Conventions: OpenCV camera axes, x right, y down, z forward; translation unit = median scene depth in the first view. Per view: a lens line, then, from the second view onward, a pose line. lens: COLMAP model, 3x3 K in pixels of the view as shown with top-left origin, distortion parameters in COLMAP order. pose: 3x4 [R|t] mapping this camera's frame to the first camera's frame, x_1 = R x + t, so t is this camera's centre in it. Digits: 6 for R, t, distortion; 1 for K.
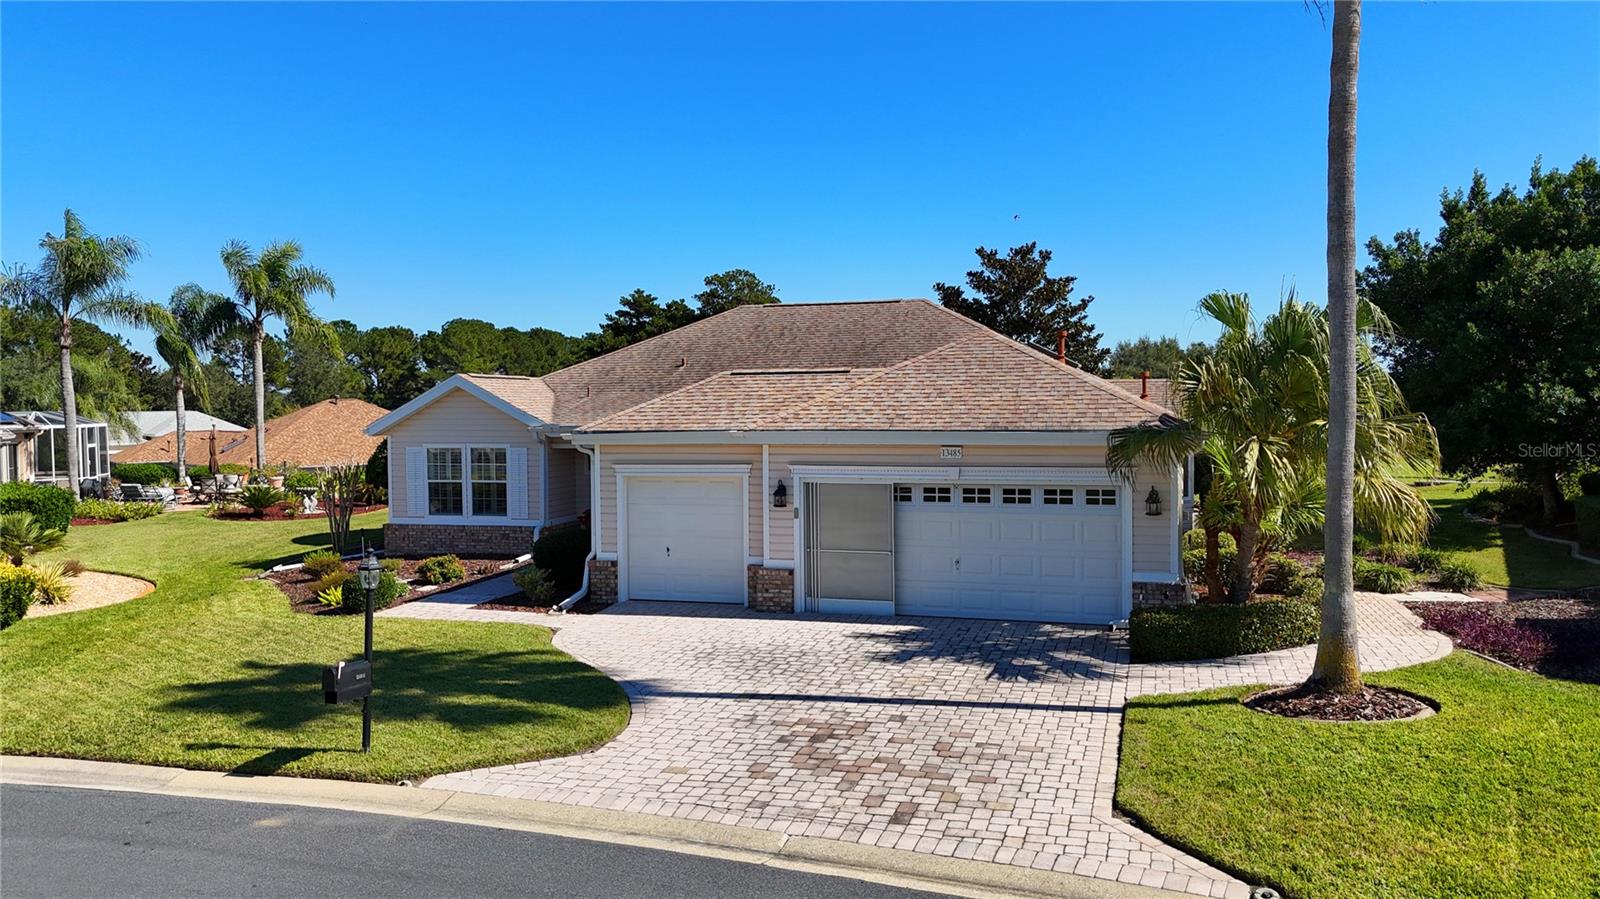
lens RADIAL K [[1180.3, 0, 797.3], [0, 1180.3, 445.6], [0, 0, 1]] dist [0.073510, -0.065268]
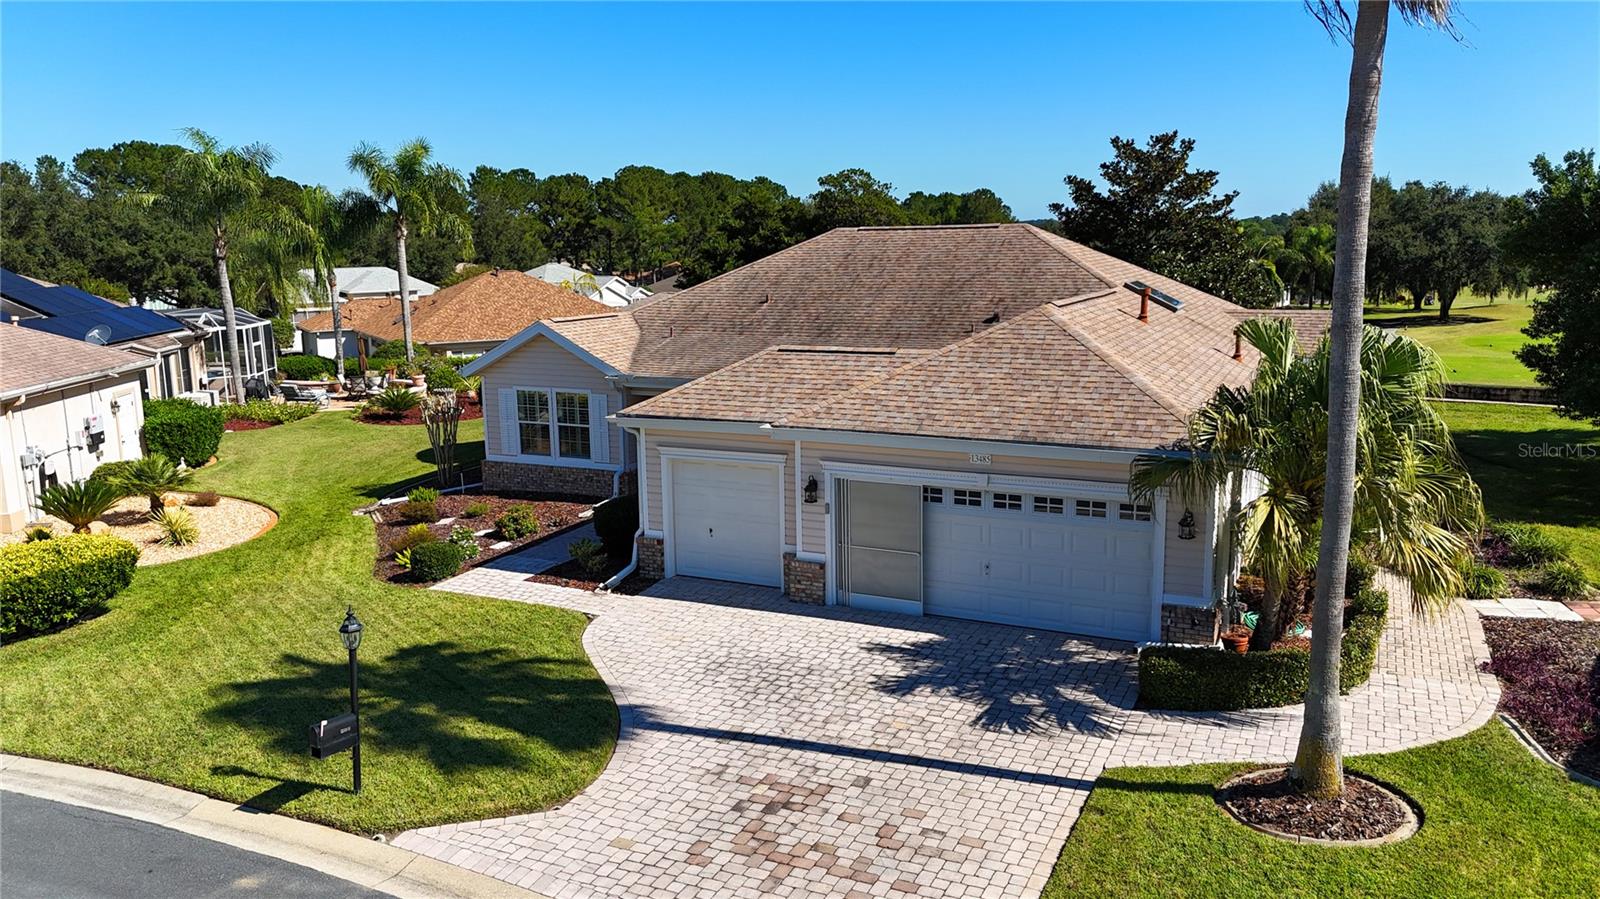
lens RADIAL K [[1180.3, 0, 797.3], [0, 1180.3, 445.6], [0, 0, 1]] dist [0.073510, -0.065268]
pose [[0.988166, 0.021200, -0.151917, 0.132935], [0.000498, 0.989954, 0.141390, -0.145722], [0.153388, -0.139792, 0.978228, 0.033842]]
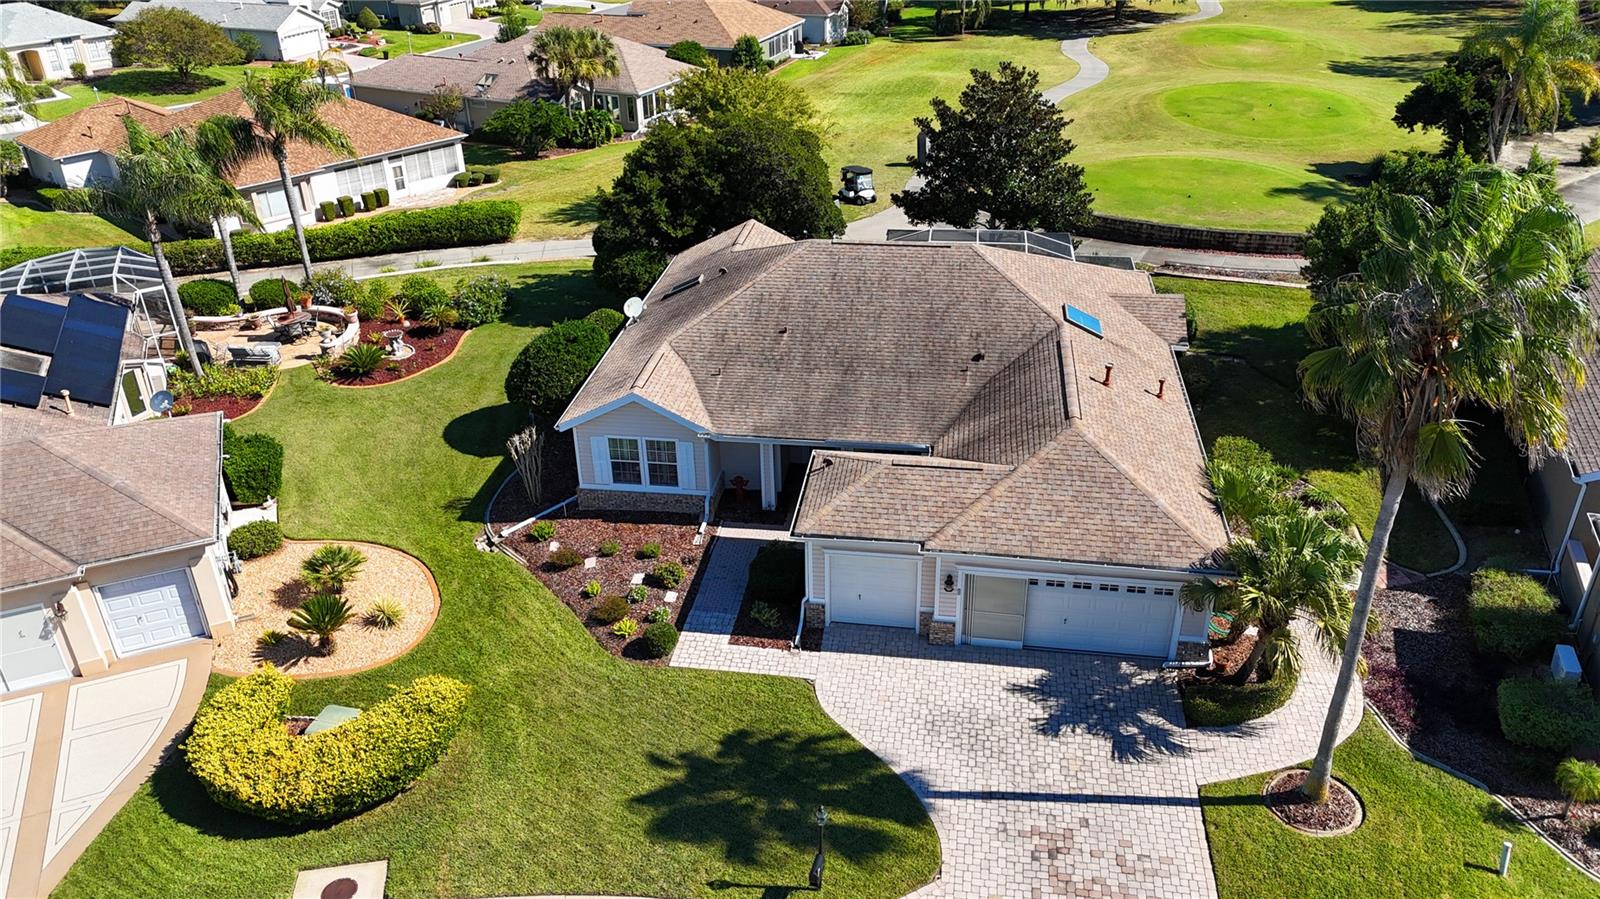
lens RADIAL K [[1180.3, 0, 797.3], [0, 1180.3, 445.6], [0, 0, 1]] dist [0.073510, -0.065268]
pose [[0.990127, -0.074771, 0.118562, -0.396410], [0.014717, 0.896622, 0.442552, -0.835078], [-0.139395, -0.436438, 0.888871, -0.243093]]
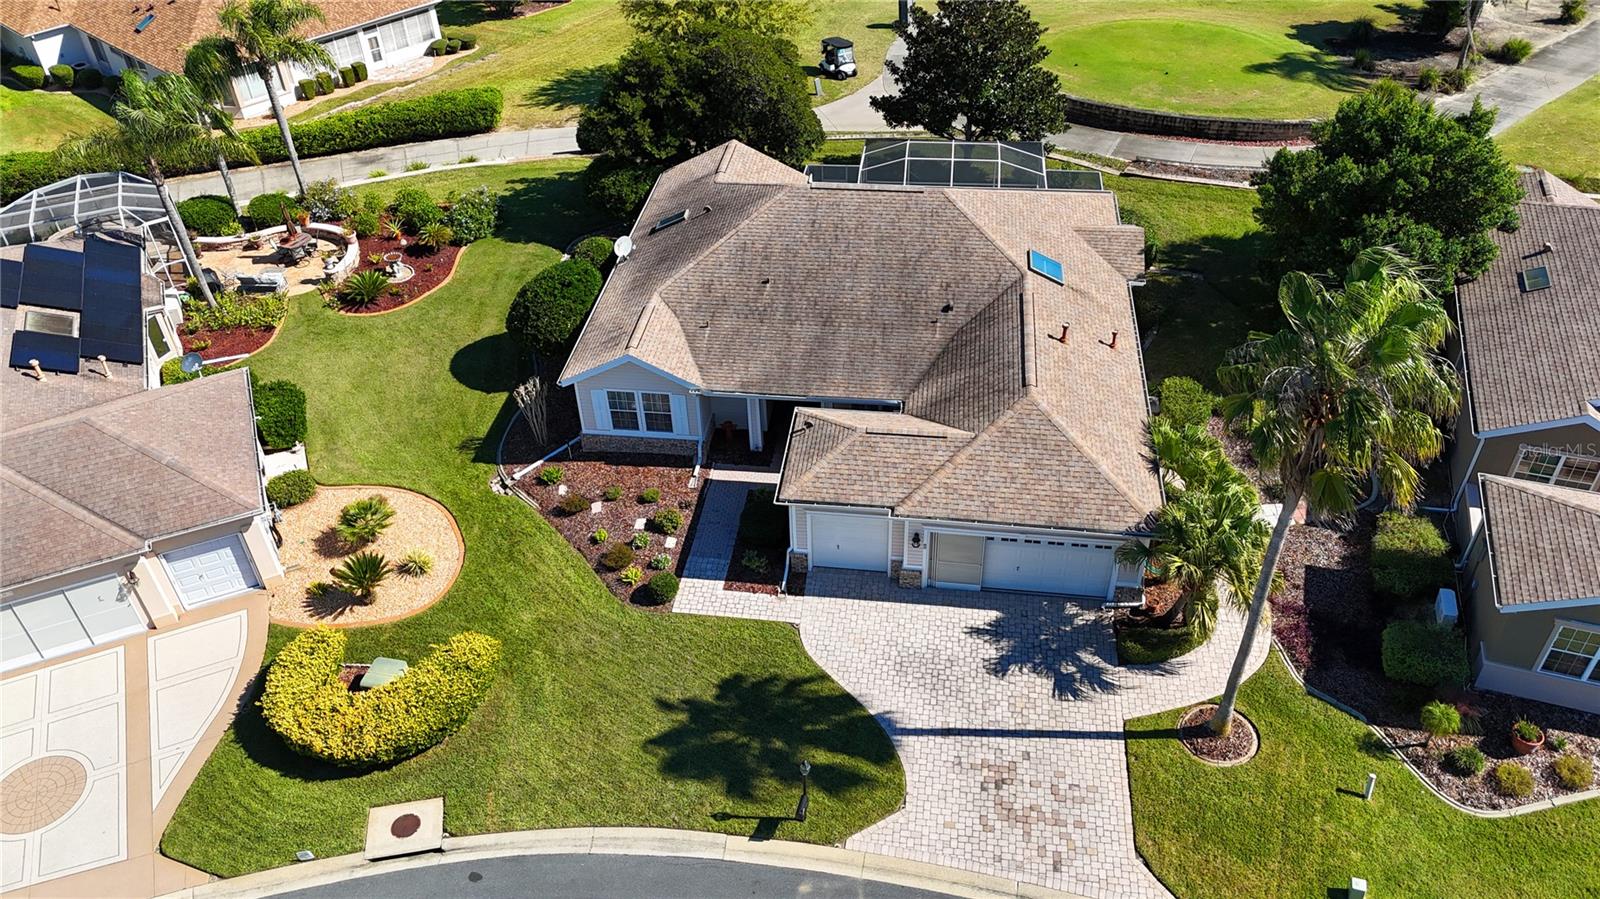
lens RADIAL K [[1180.3, 0, 797.3], [0, 1180.3, 445.6], [0, 0, 1]] dist [0.073510, -0.065268]
pose [[0.987451, -0.111657, 0.111686, -0.384003], [0.024484, 0.806883, 0.590204, -1.149943], [-0.156018, -0.580063, 0.799491, -0.267729]]
